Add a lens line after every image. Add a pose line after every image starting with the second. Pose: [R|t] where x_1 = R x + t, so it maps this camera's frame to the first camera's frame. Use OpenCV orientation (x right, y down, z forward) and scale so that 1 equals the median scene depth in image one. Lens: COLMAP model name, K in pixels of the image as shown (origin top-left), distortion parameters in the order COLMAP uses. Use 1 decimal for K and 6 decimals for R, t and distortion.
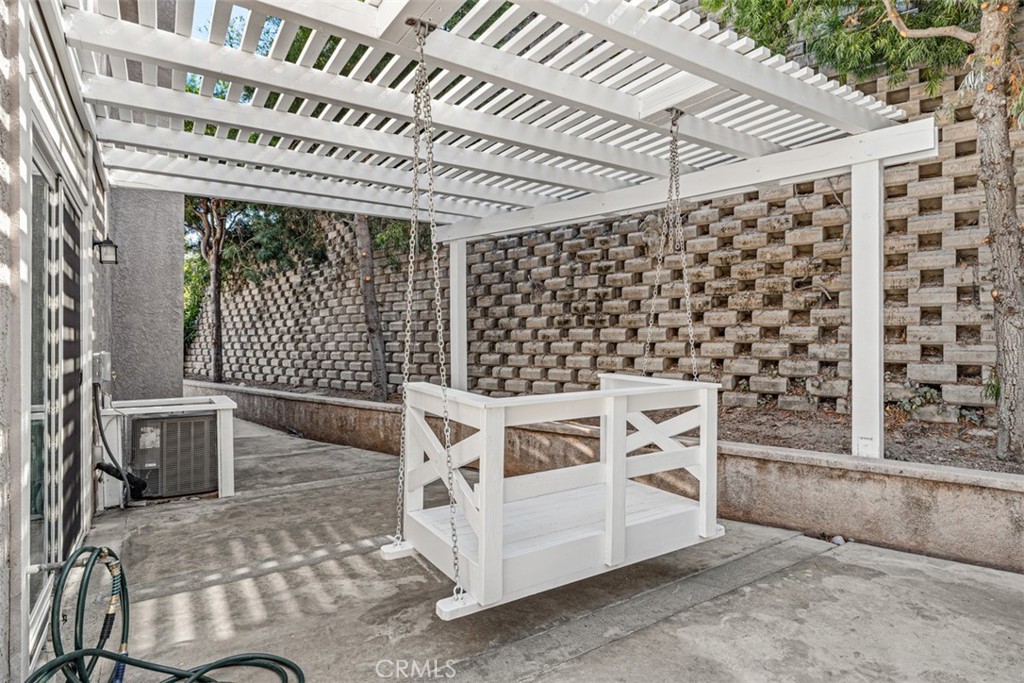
lens RADIAL K [[547.6, 0, 512.0], [0, 547.6, 341.5], [0, 0, 1]] dist [0.000663, 0.000210]
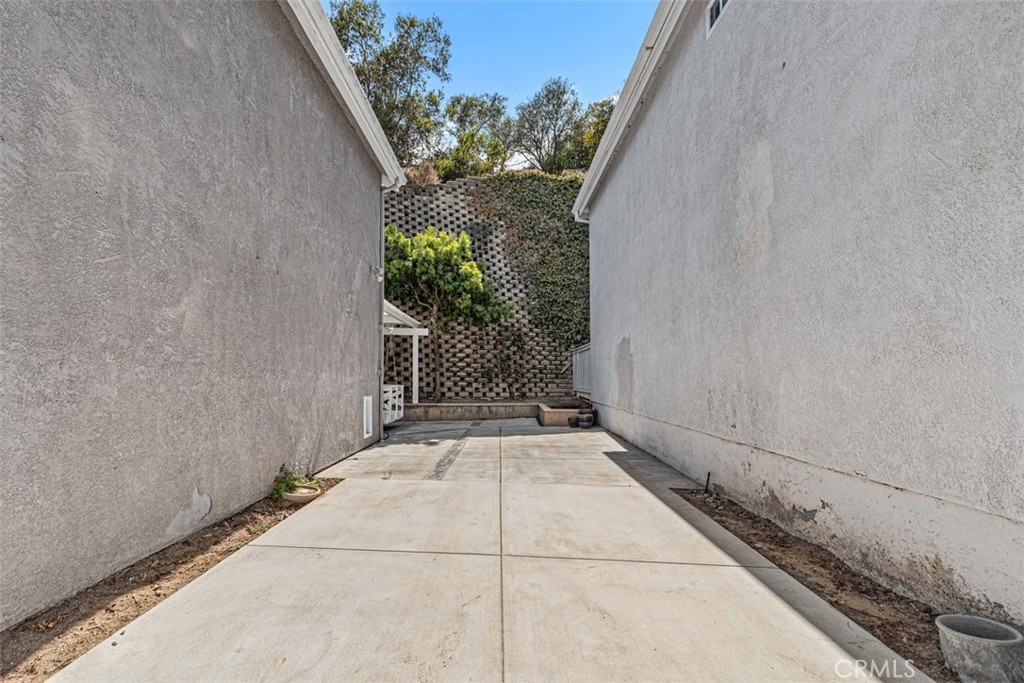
lens RADIAL K [[464.3, 0, 512.0], [0, 464.3, 341.5], [0, 0, 1]] dist [0.004884, 0.000516]
pose [[0.528078, 0.062020, 0.846928, -2.207096], [0.008438, 0.996897, -0.078264, 0.020411], [-0.849154, 0.048476, 0.525916, -1.685043]]
